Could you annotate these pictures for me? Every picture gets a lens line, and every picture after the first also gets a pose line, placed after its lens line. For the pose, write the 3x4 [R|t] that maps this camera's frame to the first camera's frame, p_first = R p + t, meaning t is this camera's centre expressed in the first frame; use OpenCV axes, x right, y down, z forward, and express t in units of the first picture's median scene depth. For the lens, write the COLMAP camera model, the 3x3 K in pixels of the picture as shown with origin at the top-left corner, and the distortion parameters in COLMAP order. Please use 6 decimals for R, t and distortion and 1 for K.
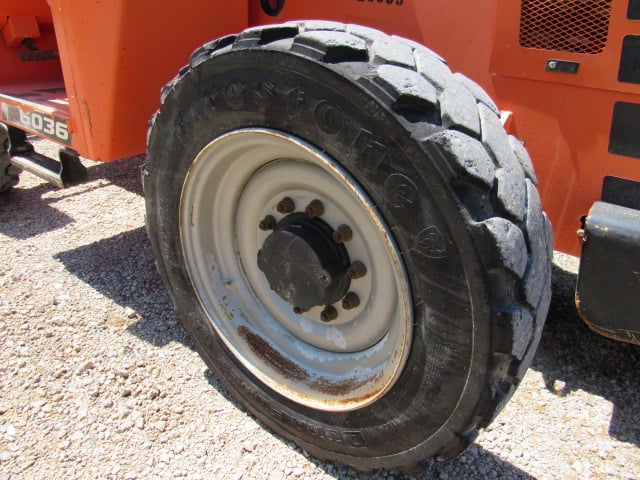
lens RADIAL K [[457.7, 0, 320.0], [0, 457.7, 240.0], [0, 0, 1]] dist [-0.023017, 0.003684]
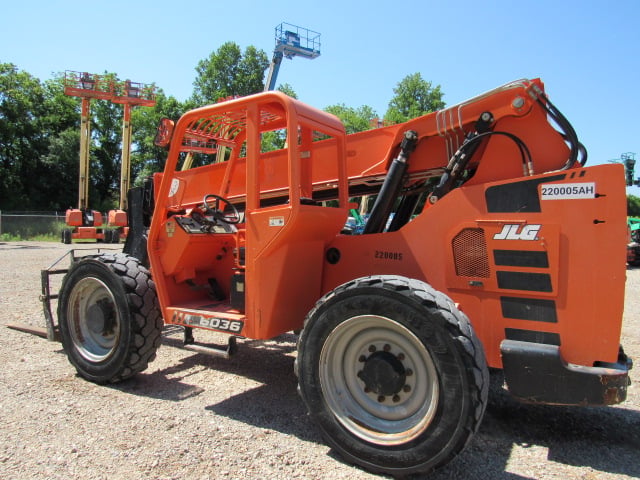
lens RADIAL K [[457.7, 0, 320.0], [0, 457.7, 240.0], [0, 0, 1]] dist [-0.023017, 0.003684]
pose [[0.994519, -0.042111, 0.095704, -0.546802], [0.078854, 0.903149, -0.422023, 0.390398], [-0.068663, 0.427256, 0.901519, -1.316497]]
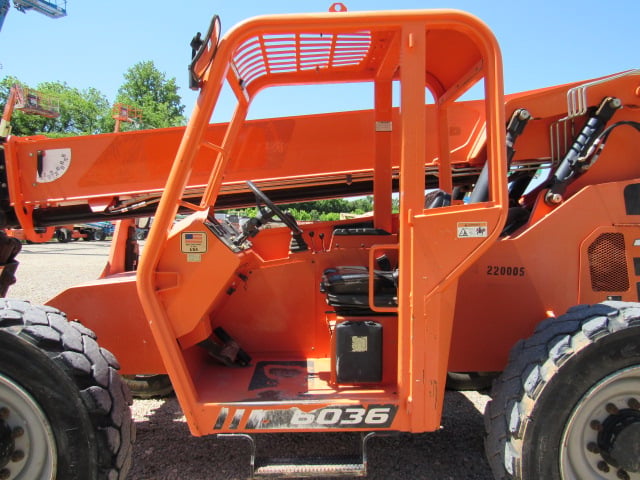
lens RADIAL K [[457.7, 0, 320.0], [0, 457.7, 240.0], [0, 0, 1]] dist [-0.023017, 0.003684]
pose [[0.778131, -0.073074, 0.623836, -1.897651], [0.321626, 0.899473, -0.295813, -0.488193], [-0.539507, 0.430824, 0.723410, 0.153571]]
